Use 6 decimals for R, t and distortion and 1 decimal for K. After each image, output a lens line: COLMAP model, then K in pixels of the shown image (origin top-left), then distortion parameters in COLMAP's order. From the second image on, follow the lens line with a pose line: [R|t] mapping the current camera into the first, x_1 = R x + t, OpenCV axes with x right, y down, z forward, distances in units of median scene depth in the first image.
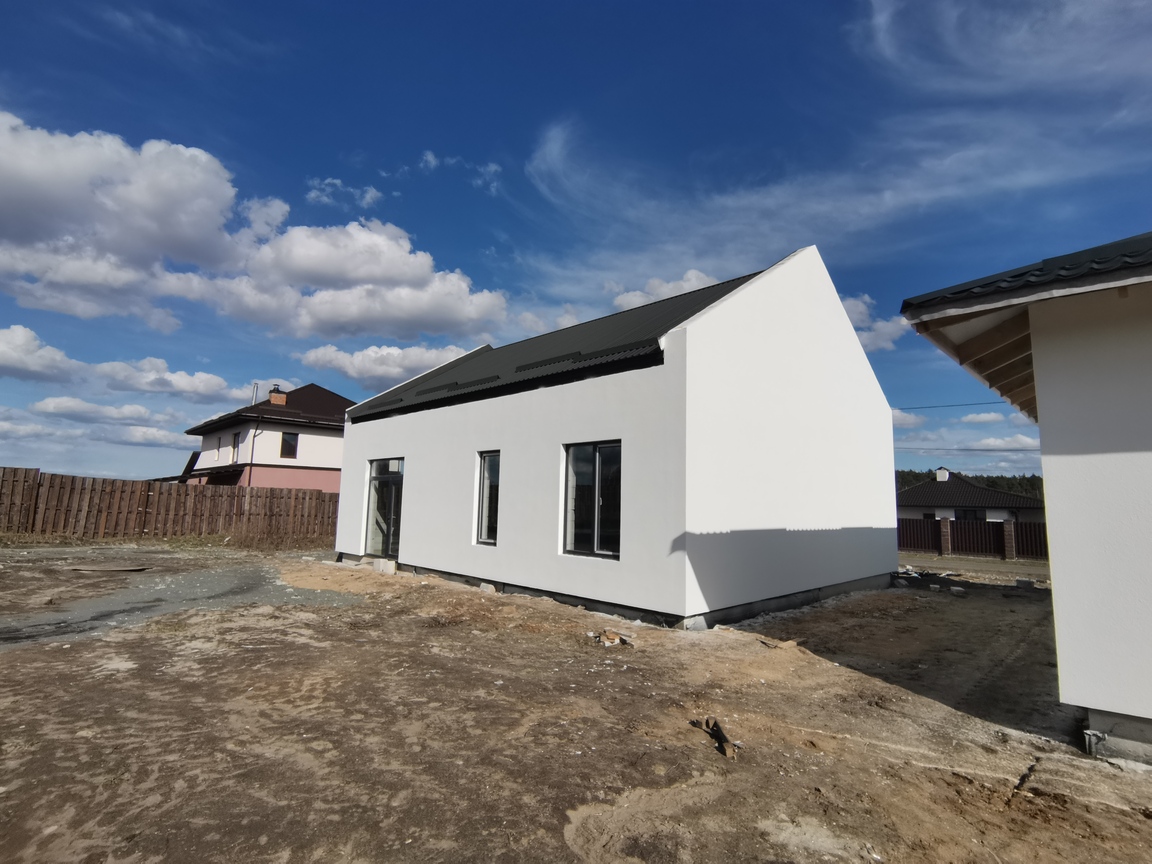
lens RADIAL K [[563.3, 0, 593.3], [0, 563.3, 431.5], [0, 0, 1]] dist [0.019780, -0.018690]
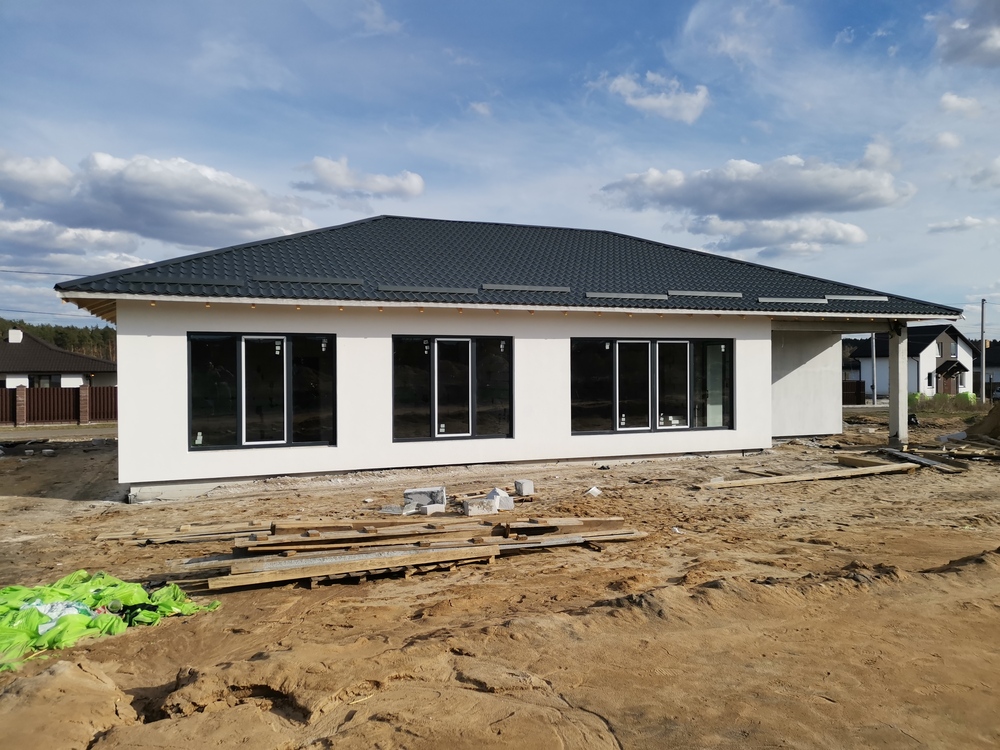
lens RADIAL K [[750.3, 0, 493.2], [0, 750.3, 374.2], [0, 0, 1]] dist [0.042726, -0.003726]
pose [[0.426365, -0.034812, 0.903881, -0.246818], [-0.097834, 0.991623, 0.084340, -0.067398], [-0.899245, -0.124390, 0.419387, -0.305705]]
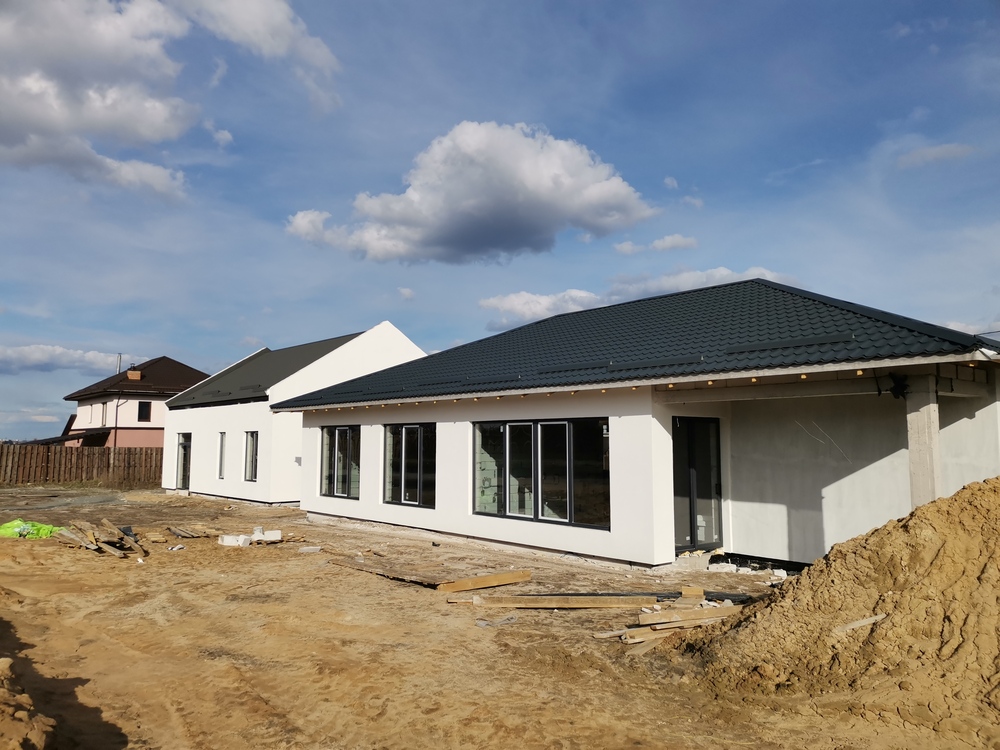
lens RADIAL K [[750.3, 0, 493.2], [0, 750.3, 374.2], [0, 0, 1]] dist [0.042726, -0.003726]
pose [[0.995227, -0.026497, -0.093917, 0.556979], [0.029442, 0.999113, 0.030116, -0.121384], [0.093036, -0.032737, 0.995124, -0.847059]]
